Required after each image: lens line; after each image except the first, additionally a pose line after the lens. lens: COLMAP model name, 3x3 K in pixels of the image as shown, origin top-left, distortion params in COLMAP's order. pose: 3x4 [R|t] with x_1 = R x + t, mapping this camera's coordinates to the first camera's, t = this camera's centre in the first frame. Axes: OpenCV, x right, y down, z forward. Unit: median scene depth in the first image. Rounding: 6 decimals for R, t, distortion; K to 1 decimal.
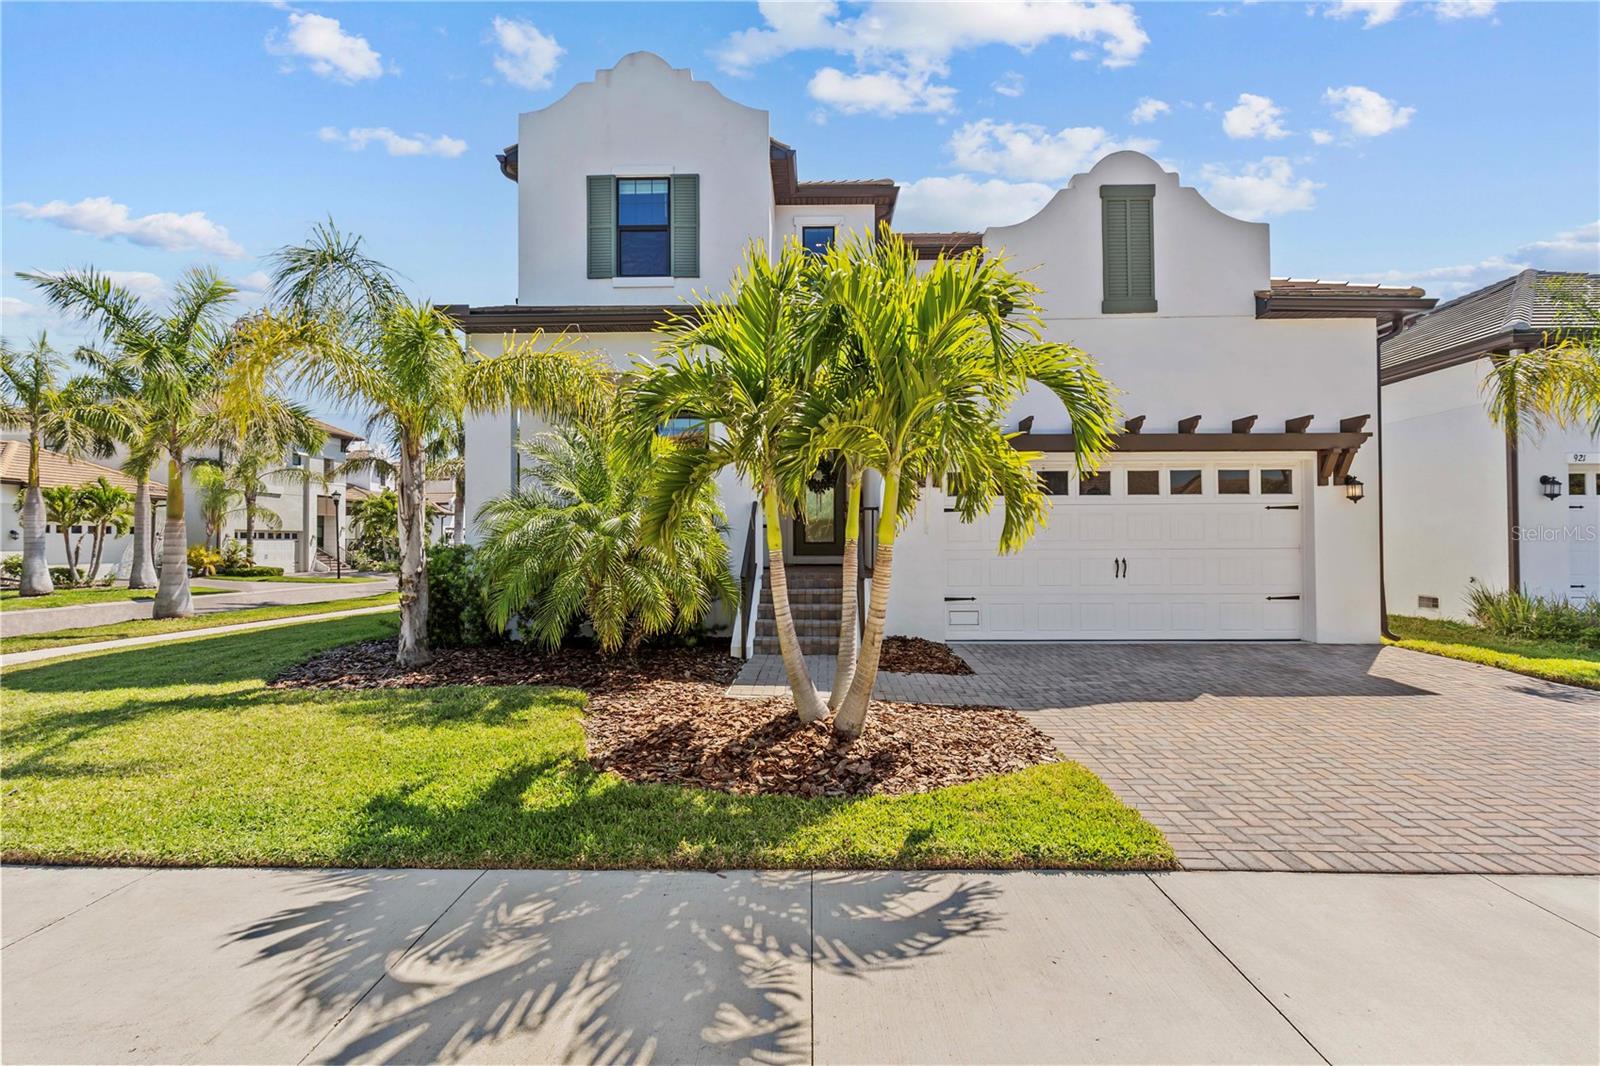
lens RADIAL K [[720.6, 0, 809.2], [0, 720.6, 529.7], [0, 0, 1]] dist [0.003645, -0.001043]
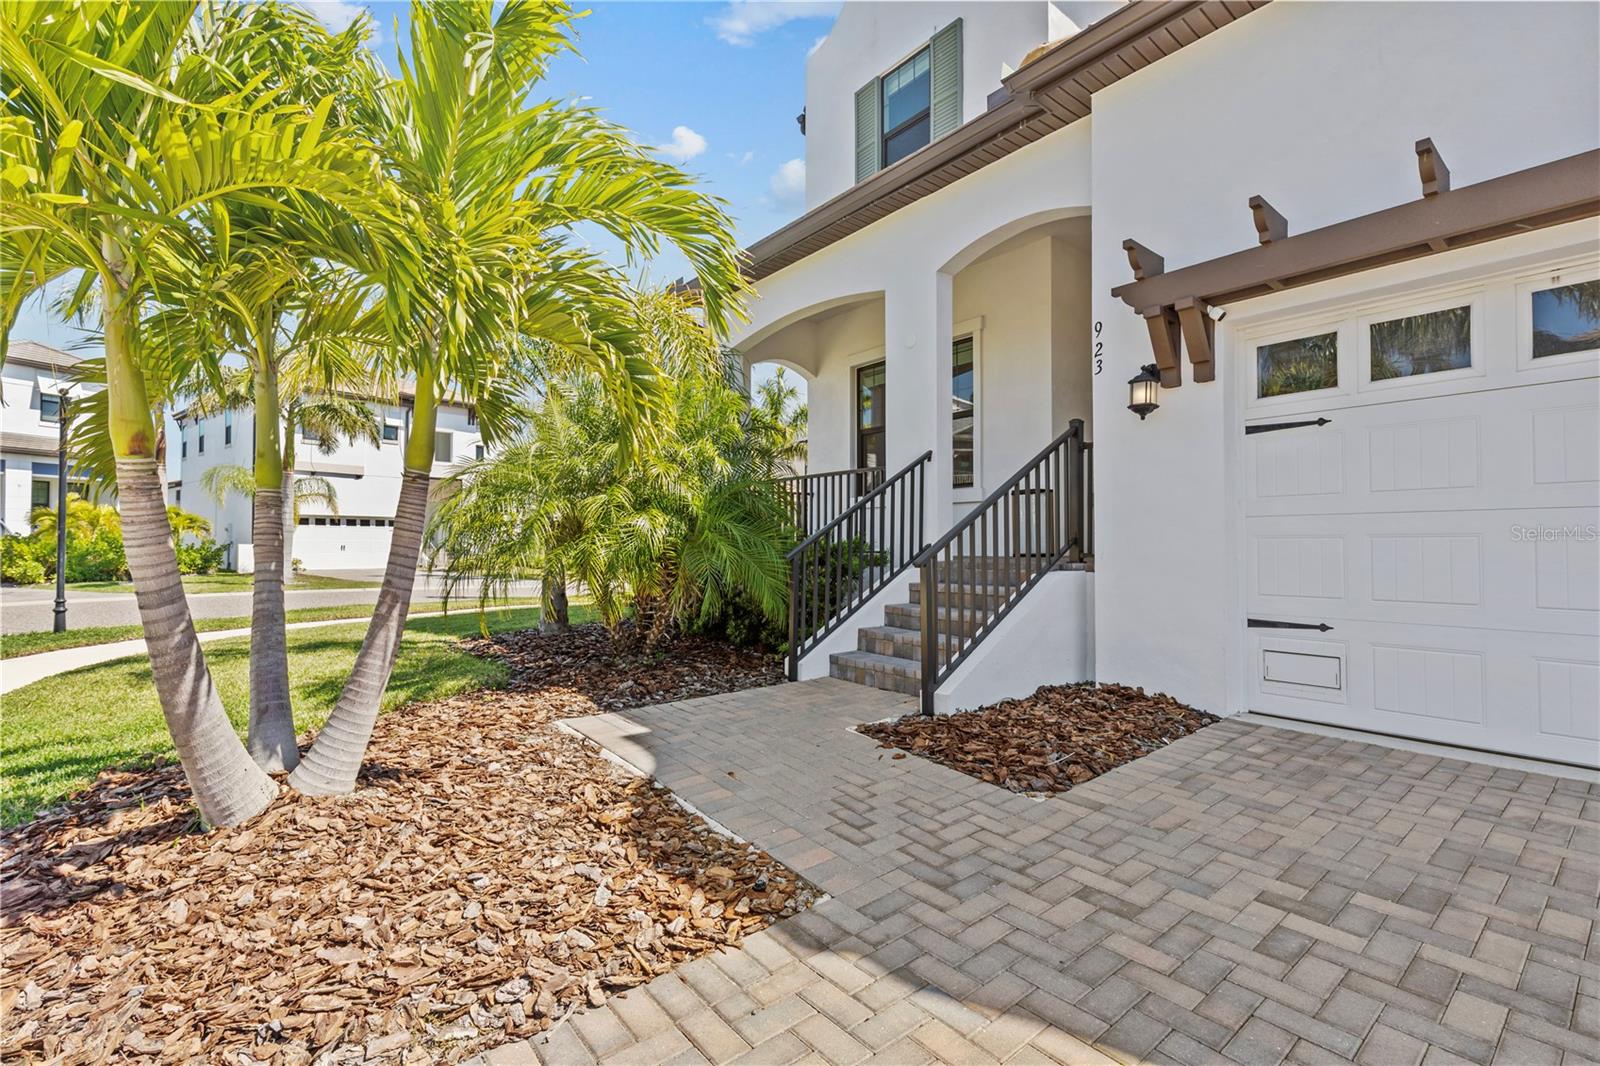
lens RADIAL K [[720.6, 0, 808.1], [0, 720.6, 526.9], [0, 0, 1]] dist [0.003645, -0.001043]
pose [[0.645429, -0.016595, -0.763640, 0.363837], [0.022269, 0.999748, -0.002904, 0.029444], [0.763495, -0.015131, 0.645636, 0.481491]]
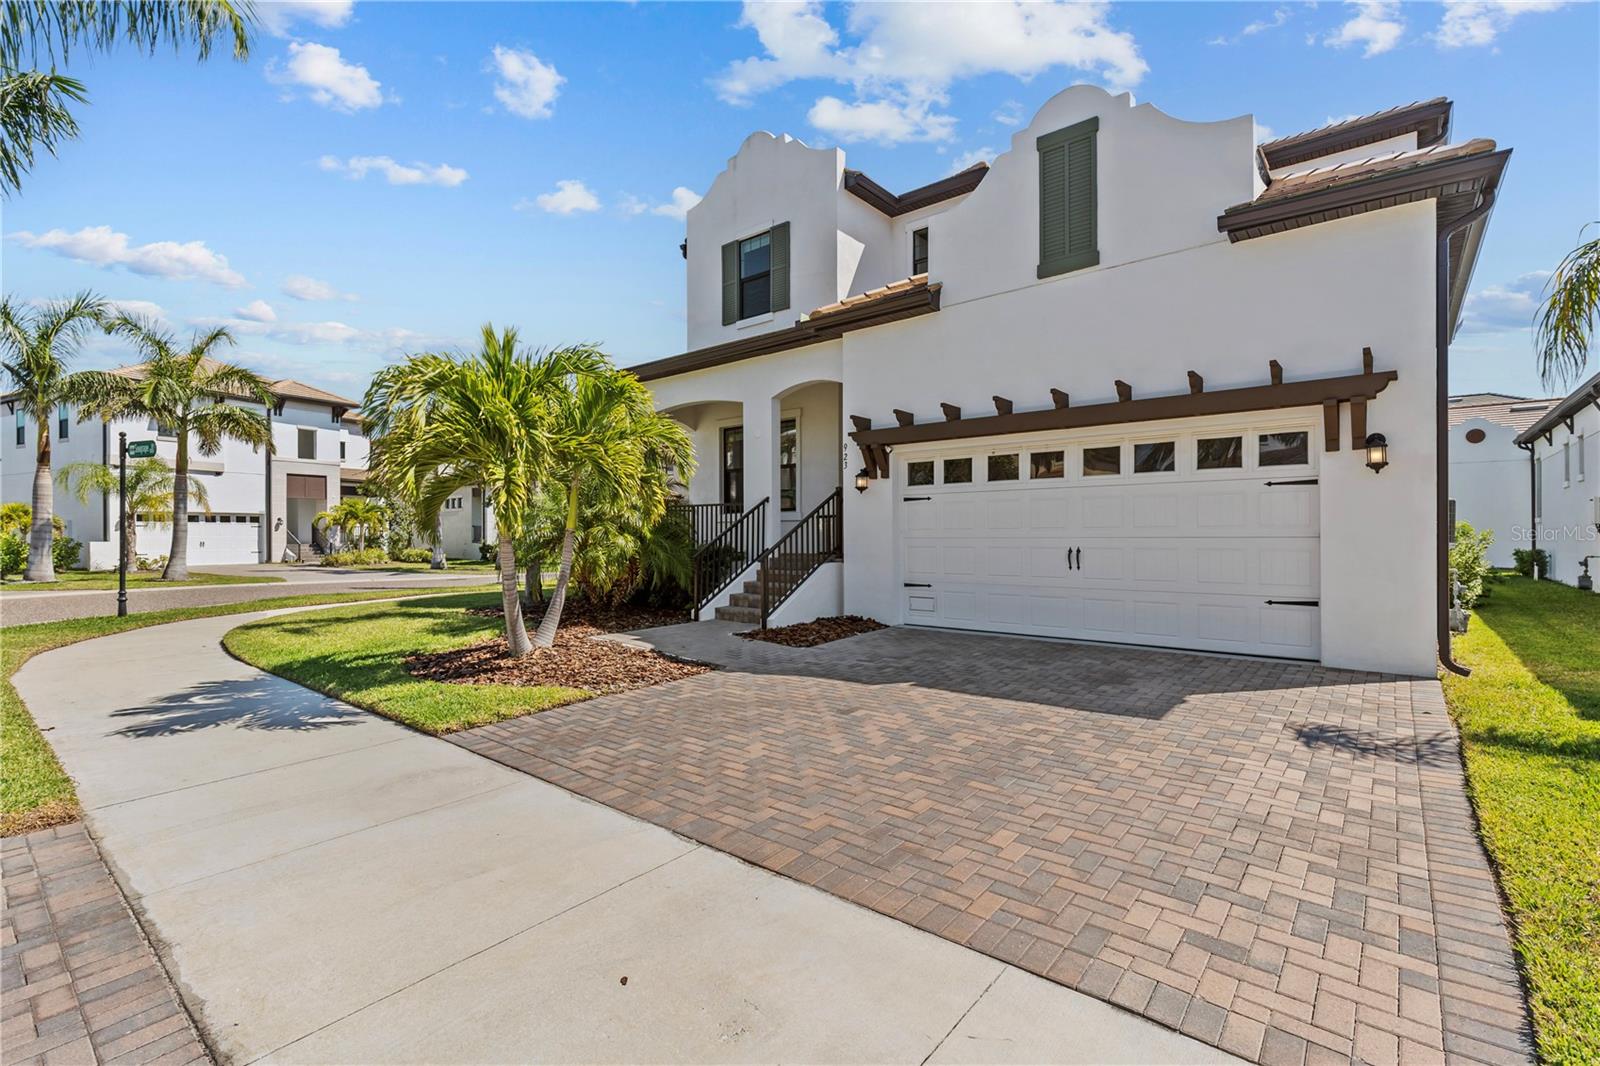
lens RADIAL K [[720.6, 0, 792.0], [0, 720.6, 520.8], [0, 0, 1]] dist [0.003645, -0.001043]
pose [[0.772059, -0.012527, -0.635427, 0.728522], [0.023405, 0.999688, 0.008730, -0.009712], [0.635120, -0.021612, 0.772111, 0.089139]]
